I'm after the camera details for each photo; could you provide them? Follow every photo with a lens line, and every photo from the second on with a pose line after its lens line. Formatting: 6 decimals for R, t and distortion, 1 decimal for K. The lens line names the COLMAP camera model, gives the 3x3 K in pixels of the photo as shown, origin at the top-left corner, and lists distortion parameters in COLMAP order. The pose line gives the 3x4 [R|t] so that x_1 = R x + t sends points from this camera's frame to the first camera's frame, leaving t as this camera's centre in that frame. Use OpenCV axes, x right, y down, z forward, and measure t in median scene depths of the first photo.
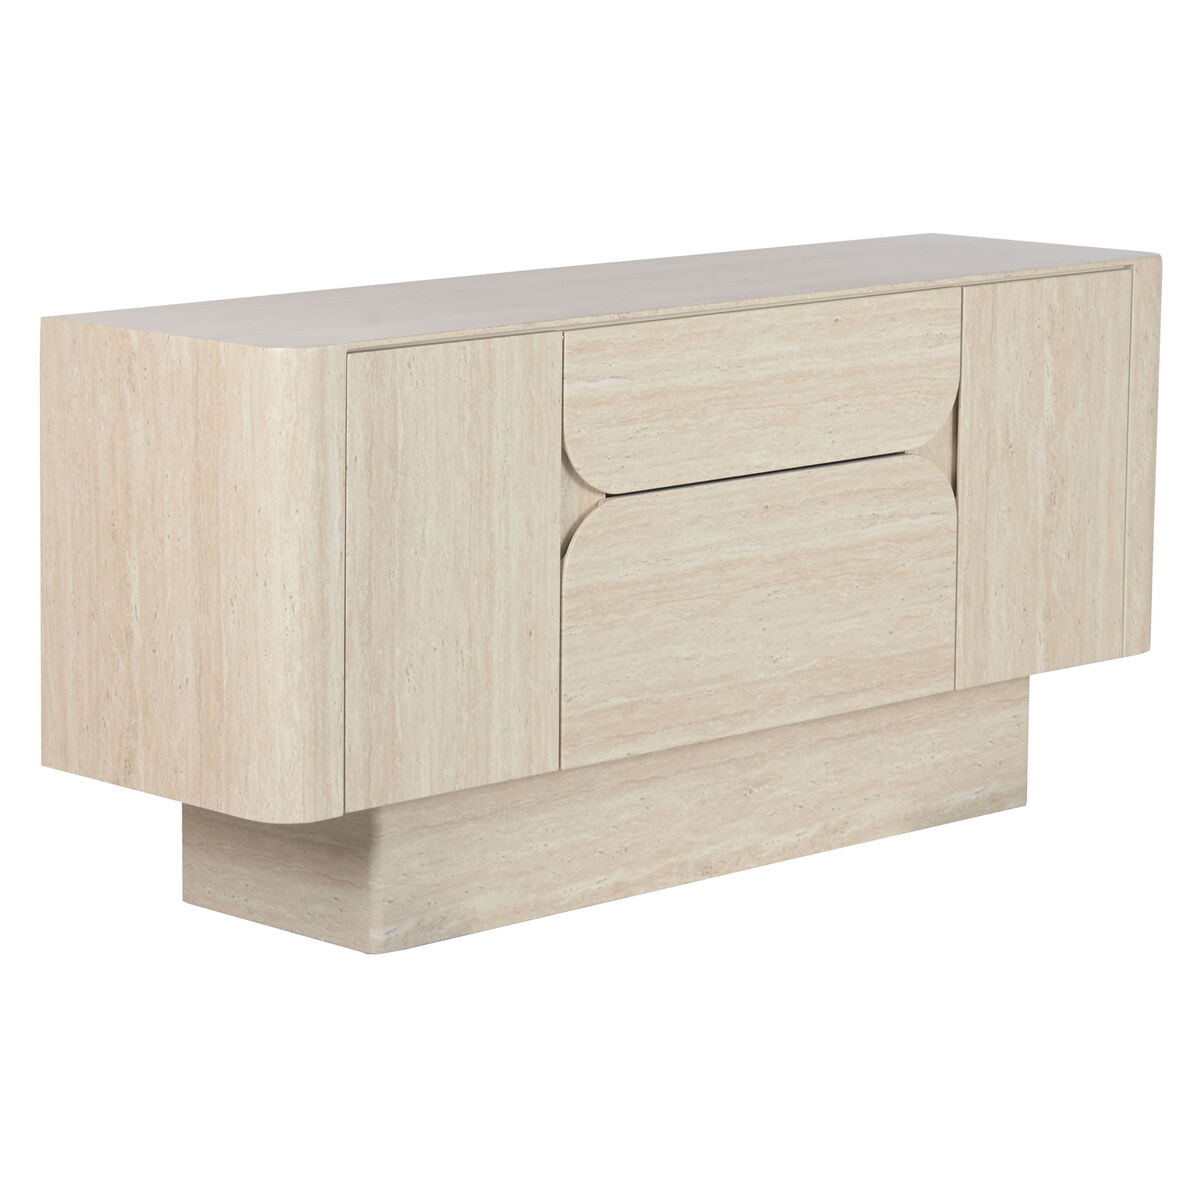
lens RADIAL K [[4565.6, 0, 600.0], [0, 4565.6, 600.0], [0, 0, 1]] dist [-0.036735, -1.388571]
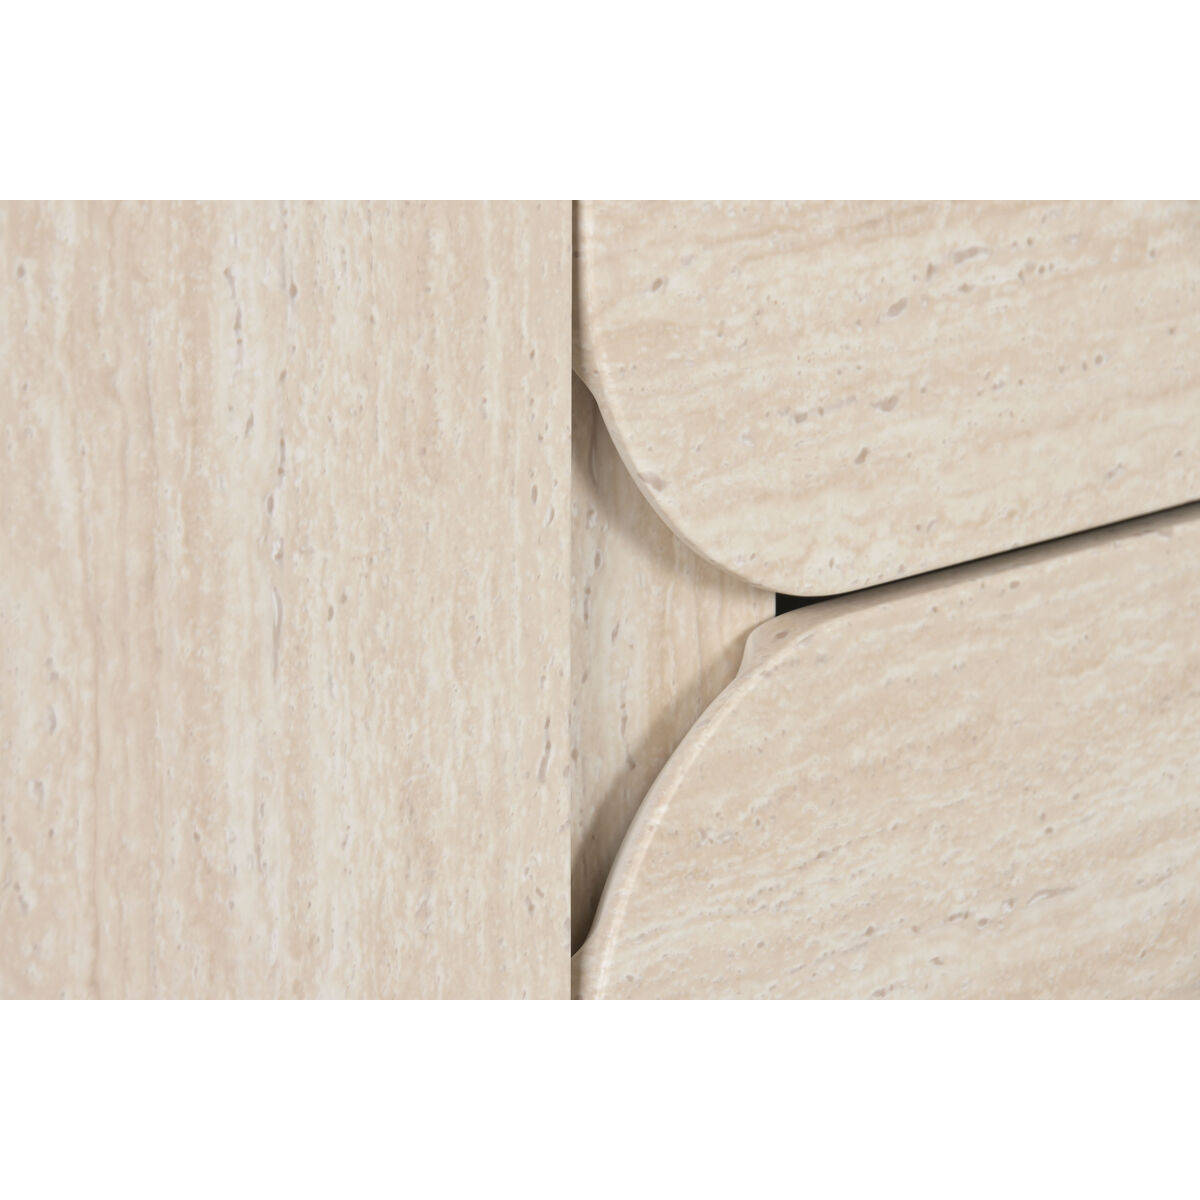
lens RADIAL K [[5790.1, 0, 600.0], [0, 5790.1, 600.0], [0, 0, 1]] dist [0.065589, -7.687596]
pose [[0.997143, -0.024631, 0.071405, -0.024795], [0.021628, 0.998861, 0.042531, -0.034859], [-0.072371, -0.040865, 0.996540, 0.780241]]
